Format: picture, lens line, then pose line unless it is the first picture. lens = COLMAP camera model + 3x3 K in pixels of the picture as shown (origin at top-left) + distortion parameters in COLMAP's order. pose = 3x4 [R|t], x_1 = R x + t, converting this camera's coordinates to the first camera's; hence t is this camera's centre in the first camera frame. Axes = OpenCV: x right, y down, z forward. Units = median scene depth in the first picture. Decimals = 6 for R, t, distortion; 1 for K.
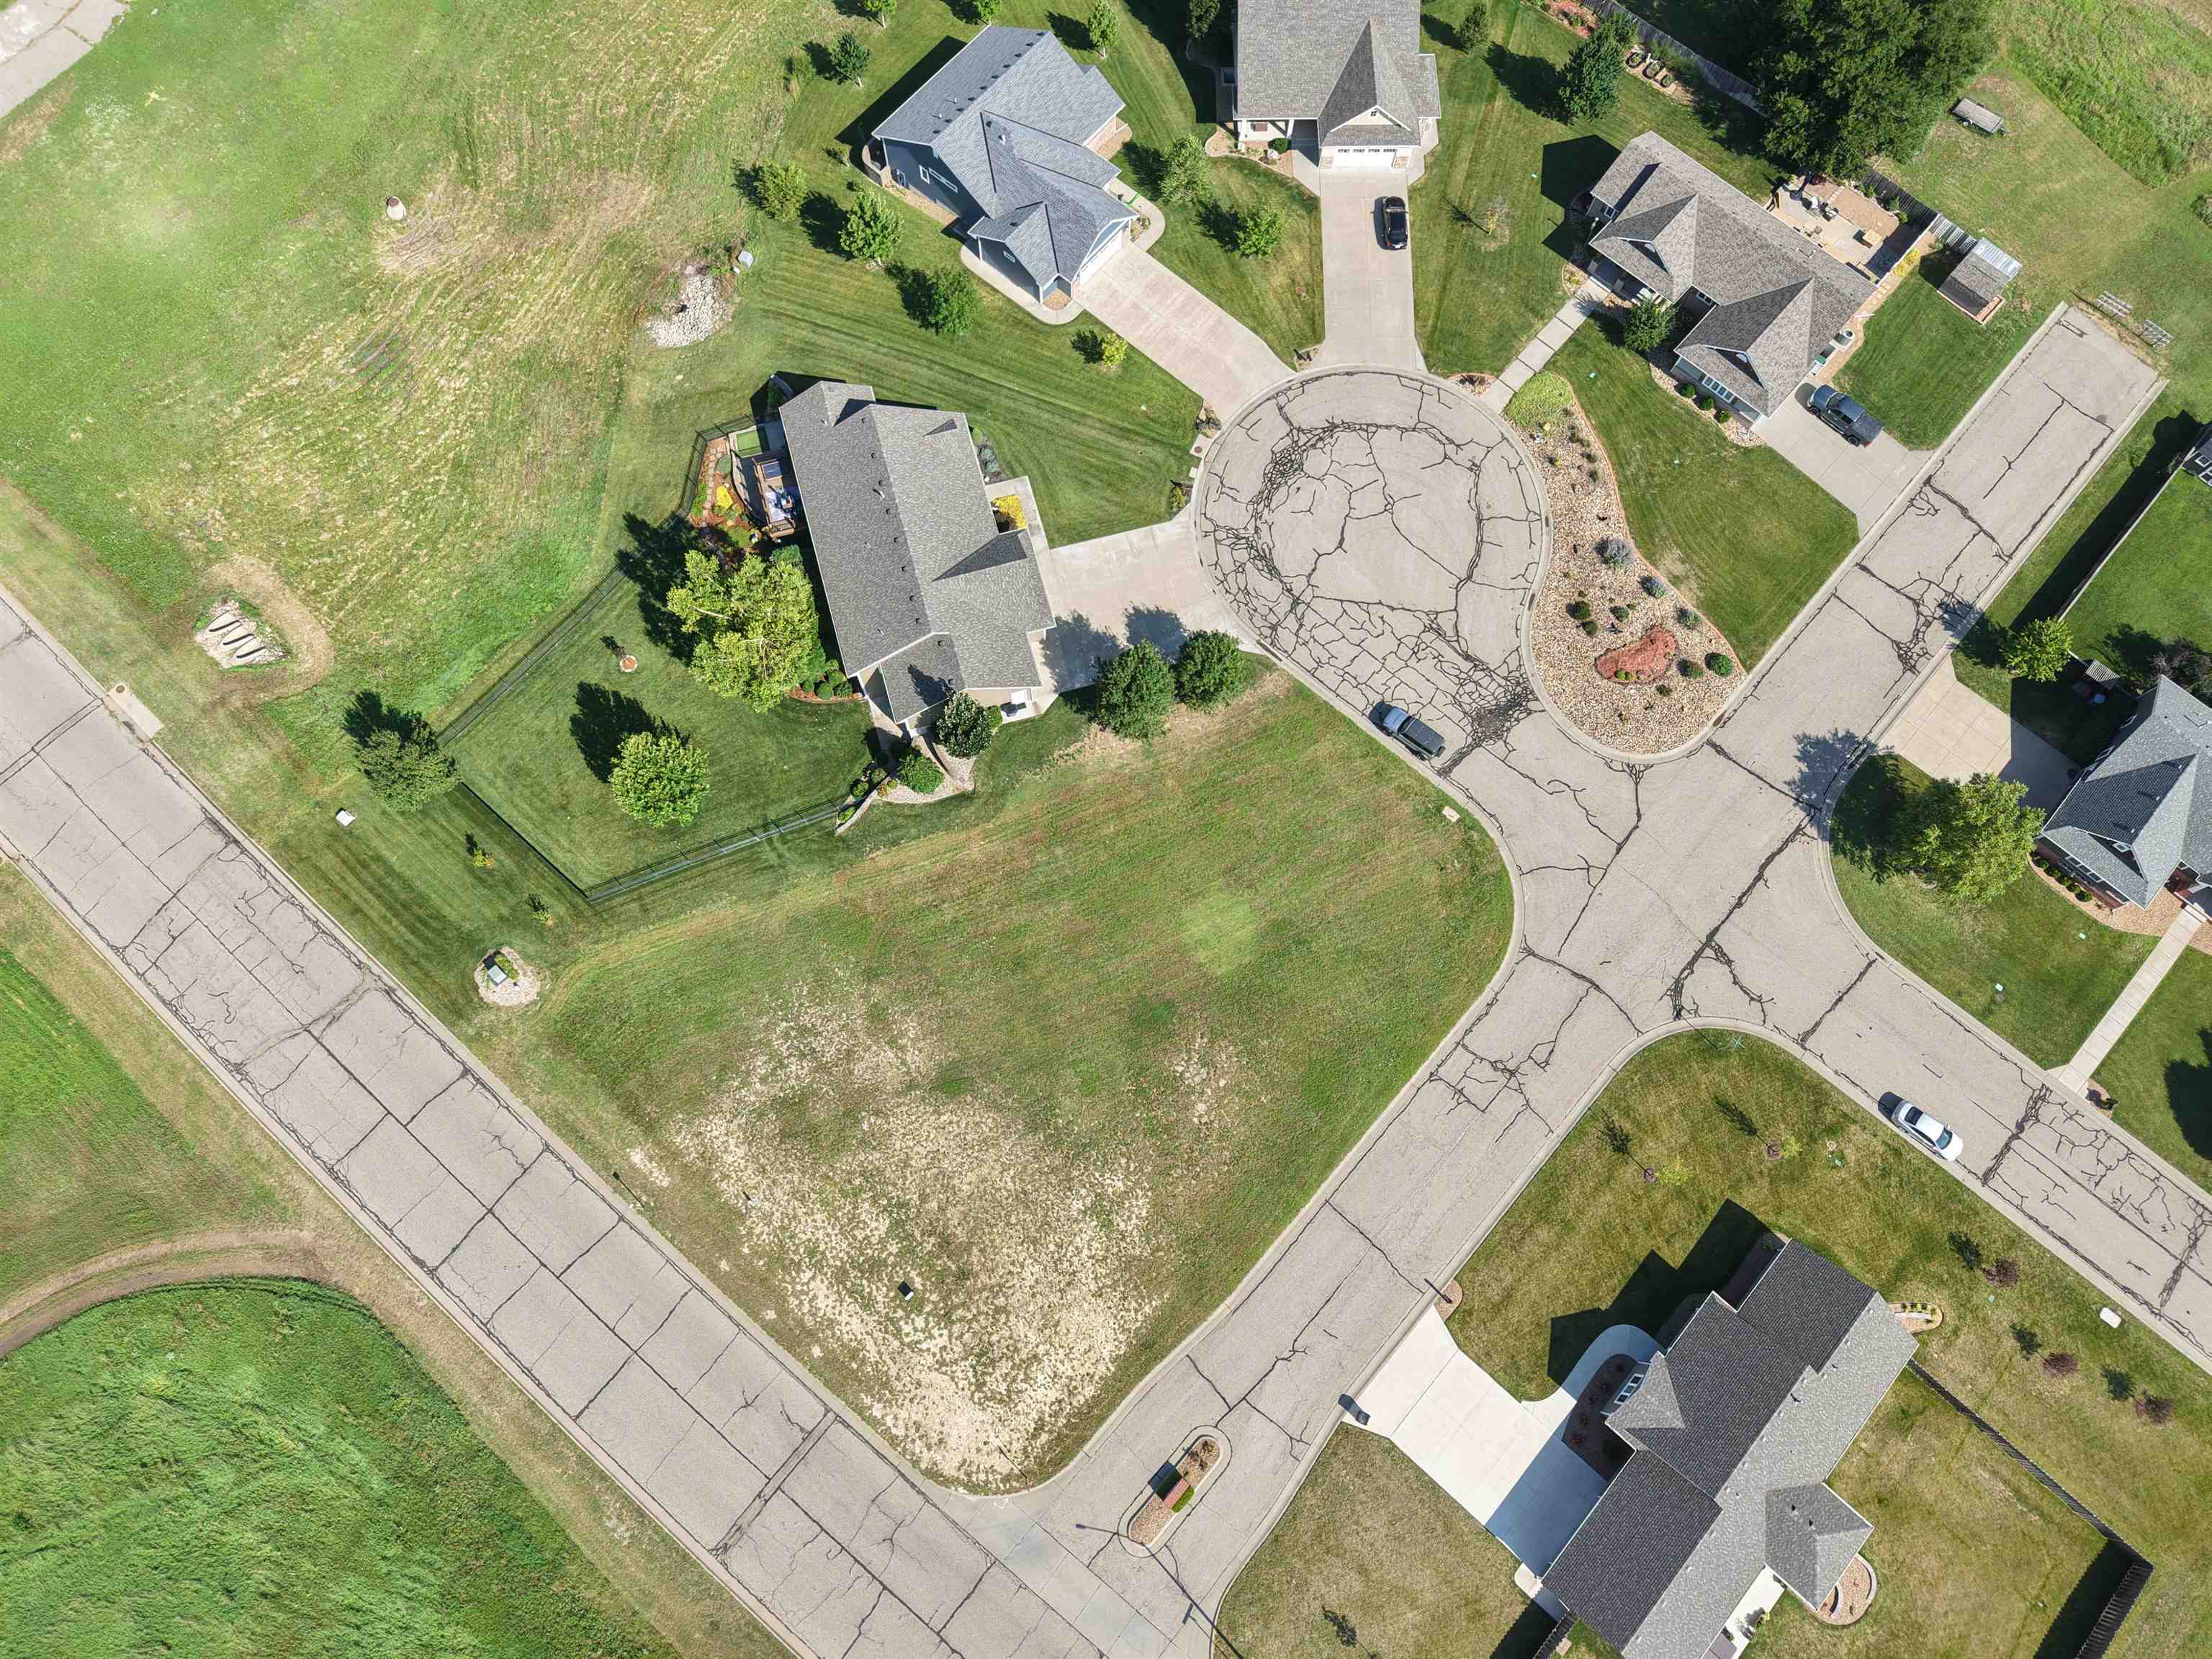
lens RADIAL K [[1522.9, 0, 1106.0], [0, 1522.9, 829.5], [0, 0, 1]] dist [0.031838, -0.037106]
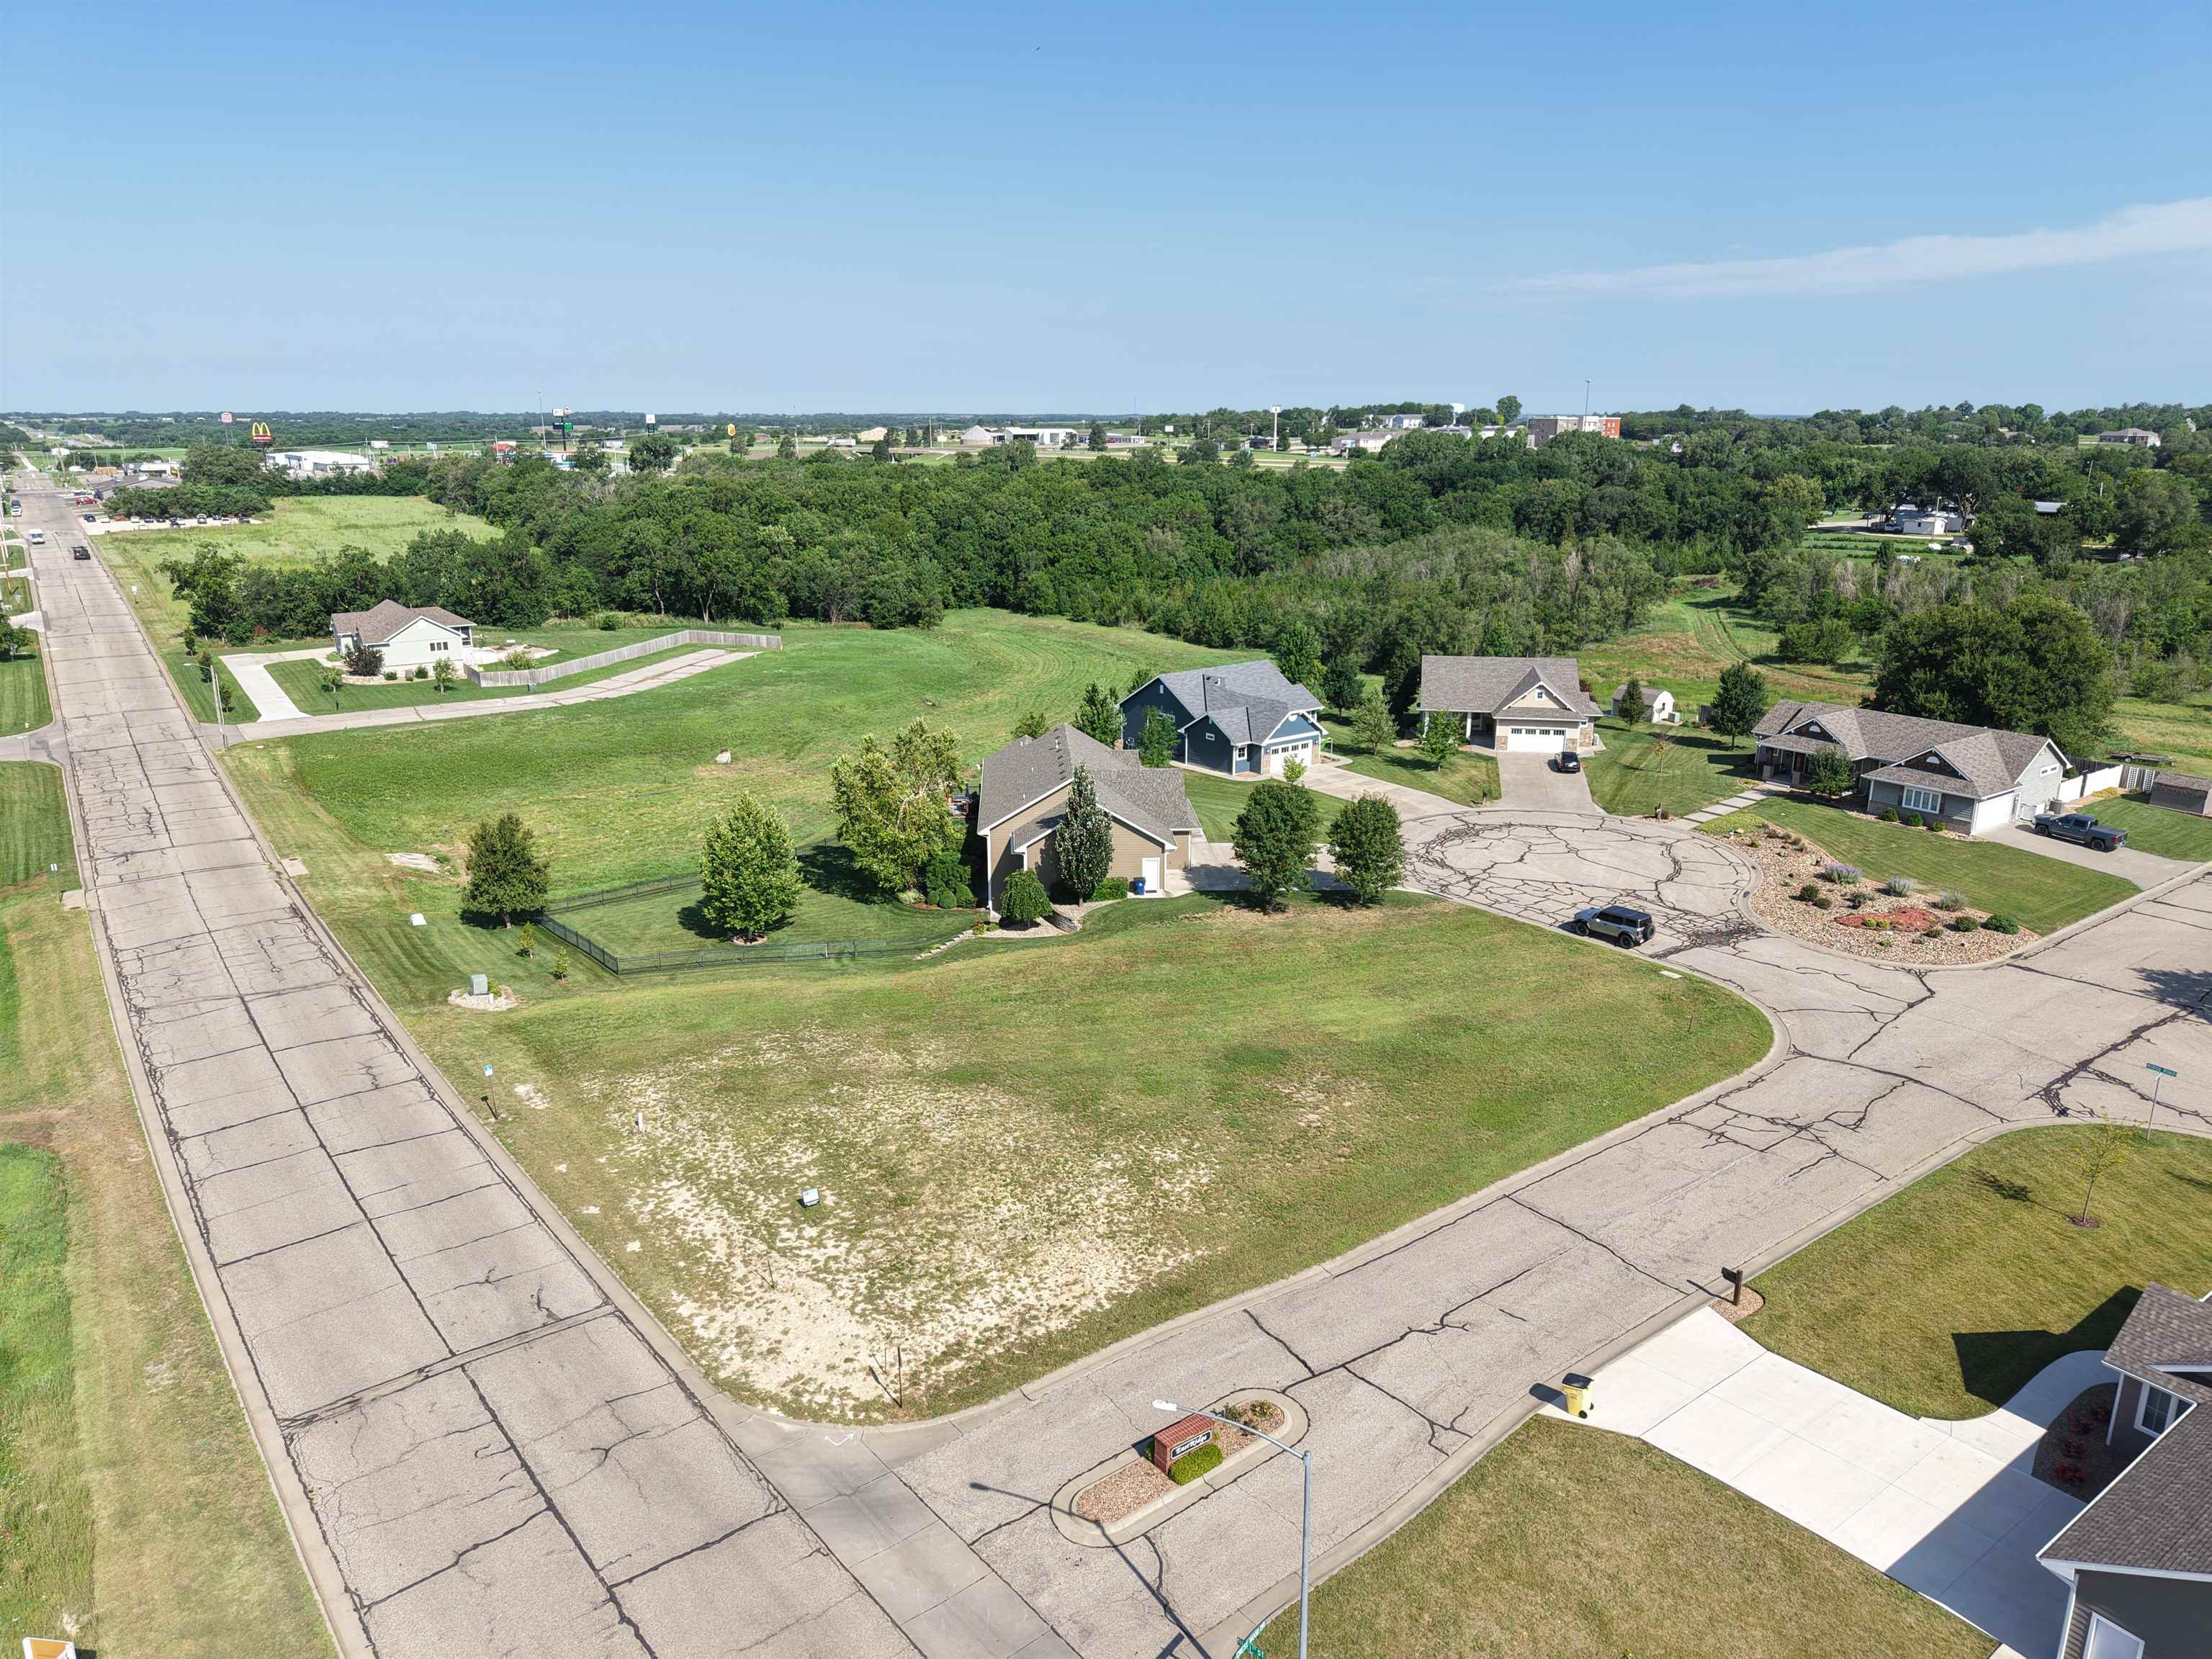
lens RADIAL K [[1522.9, 0, 1106.0], [0, 1522.9, 829.5], [0, 0, 1]] dist [0.031838, -0.037106]
pose [[0.977810, 0.034563, -0.206624, 0.109114], [-0.196018, 0.498987, -0.844150, 0.712831], [0.073926, 0.865920, 0.494689, 0.557460]]
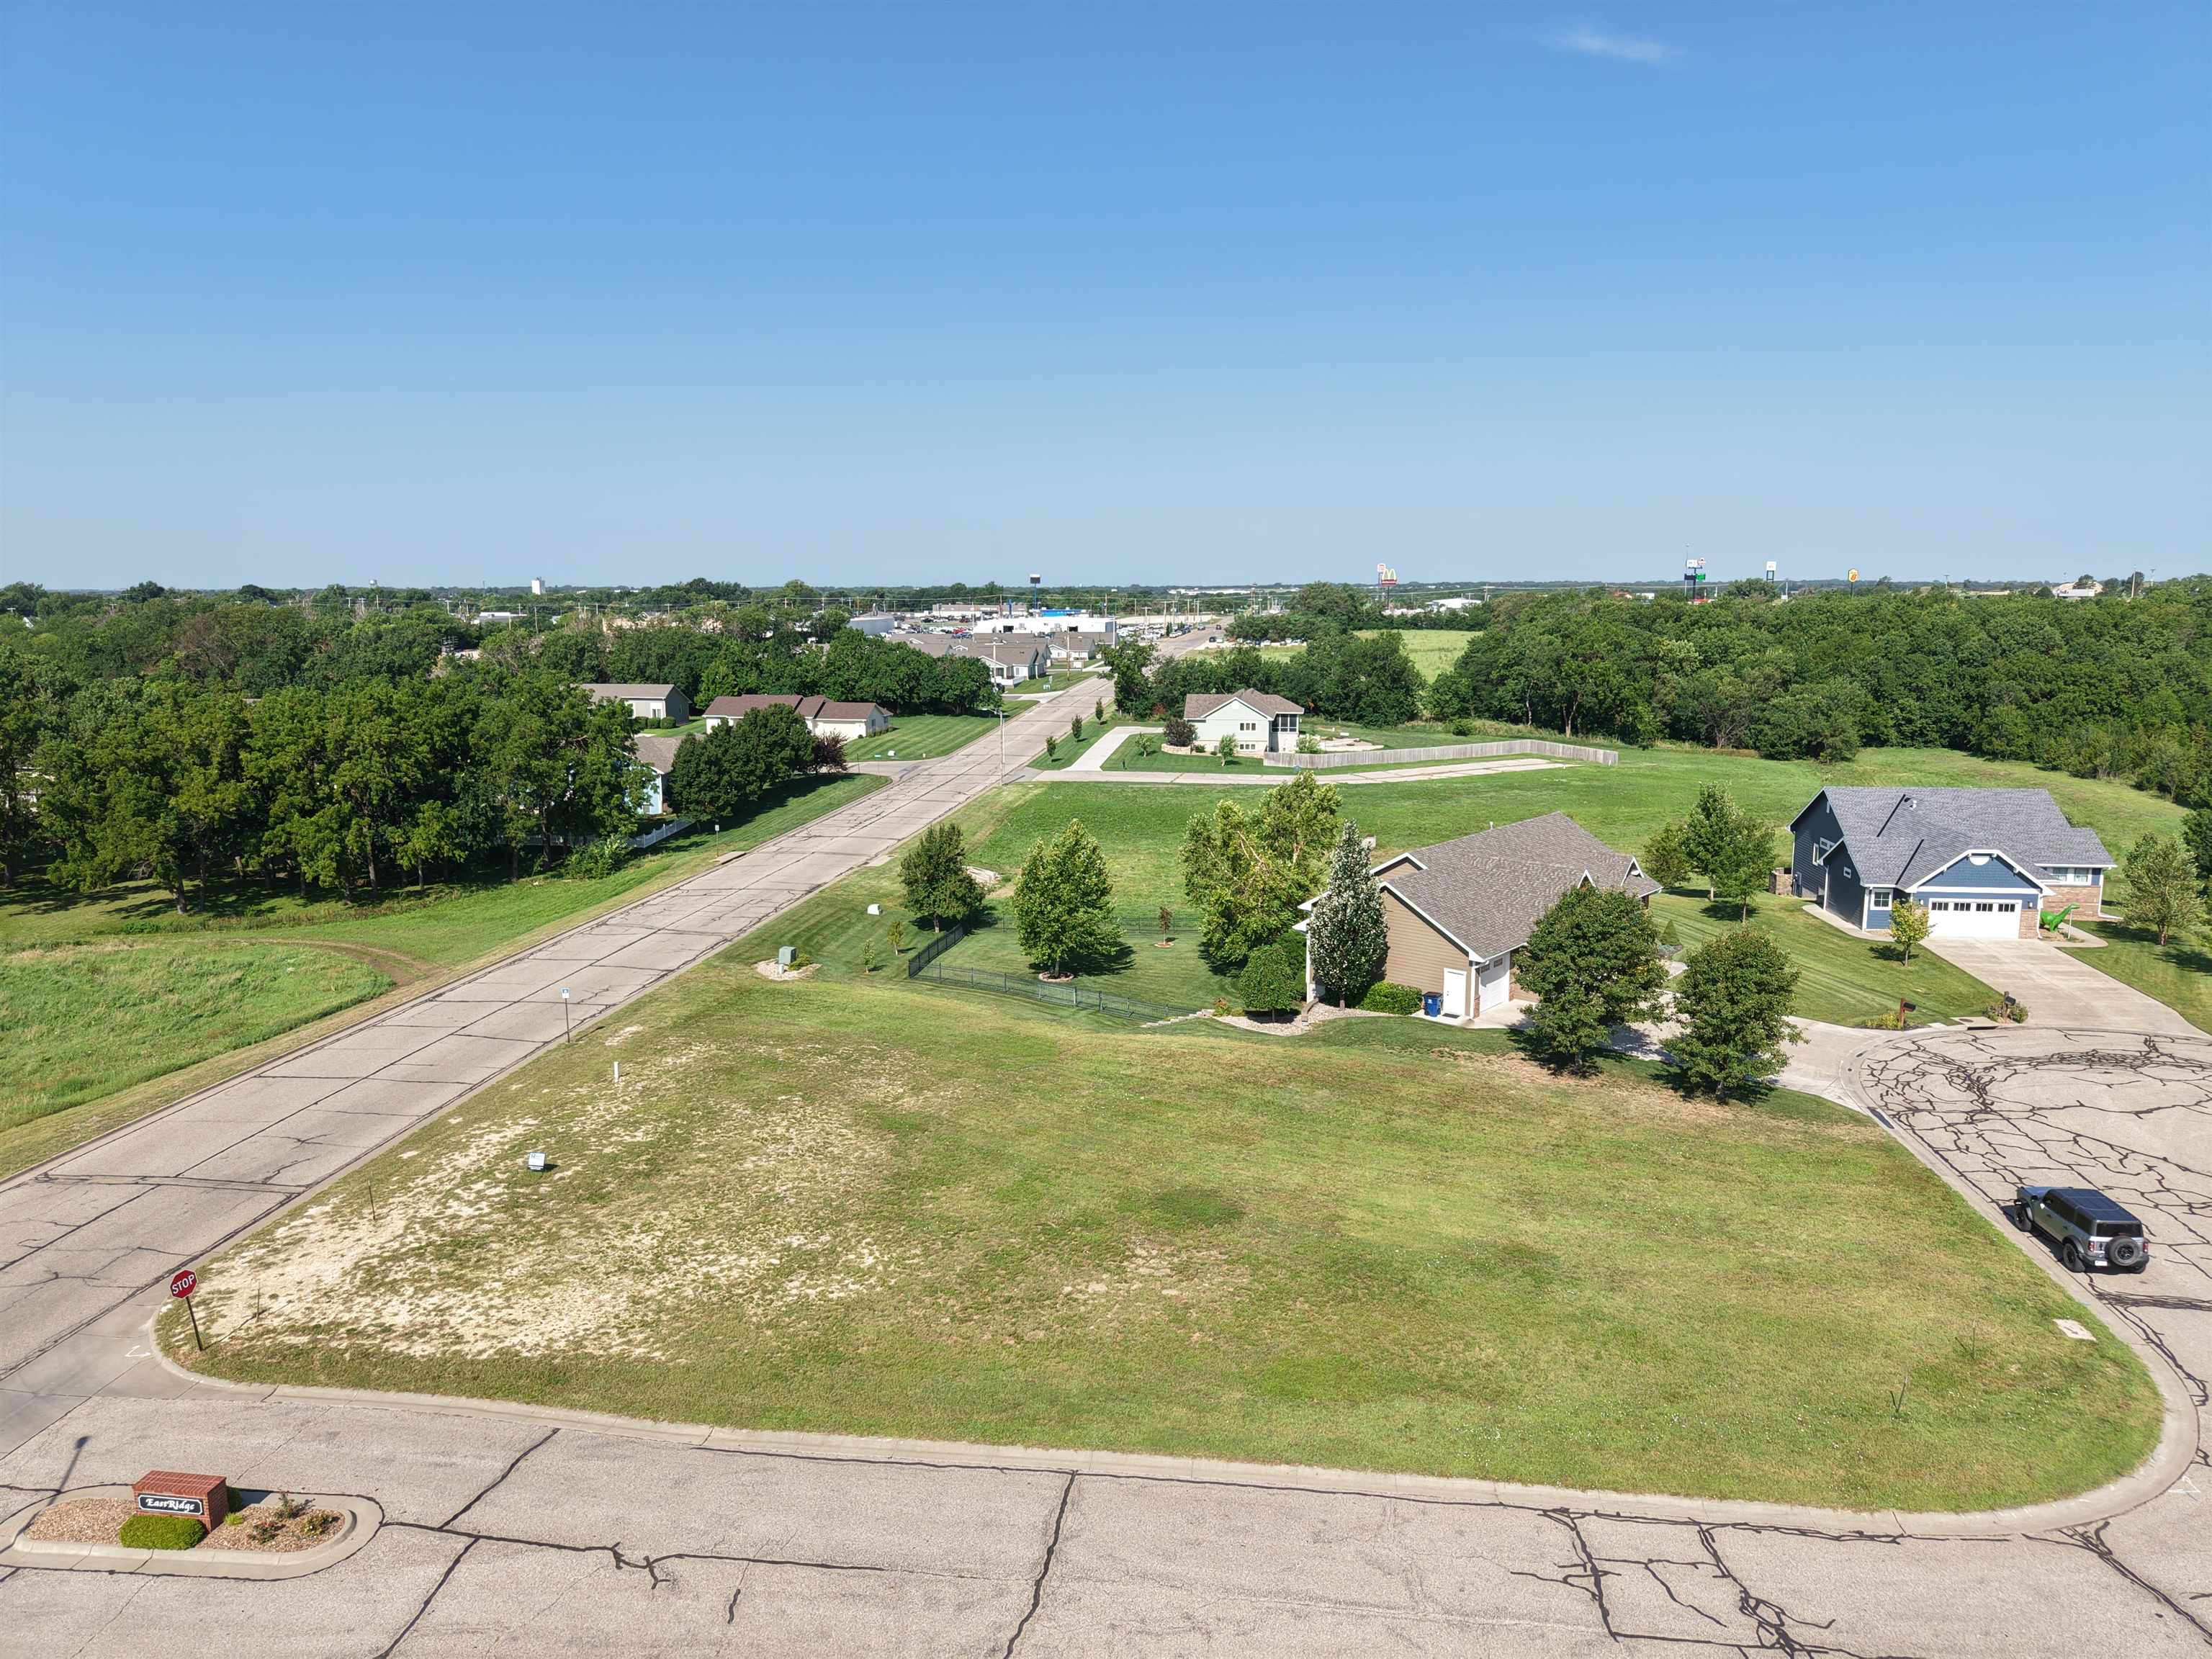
lens RADIAL K [[1508.7, 0, 1079.0], [0, 1508.7, 826.3], [0, 0, 1]] dist [0.013083, -0.000765]
pose [[0.538641, 0.108527, -0.835517, 0.423463], [-0.810342, 0.338239, -0.478477, 0.359124], [0.230677, 0.934781, 0.270133, 0.758789]]
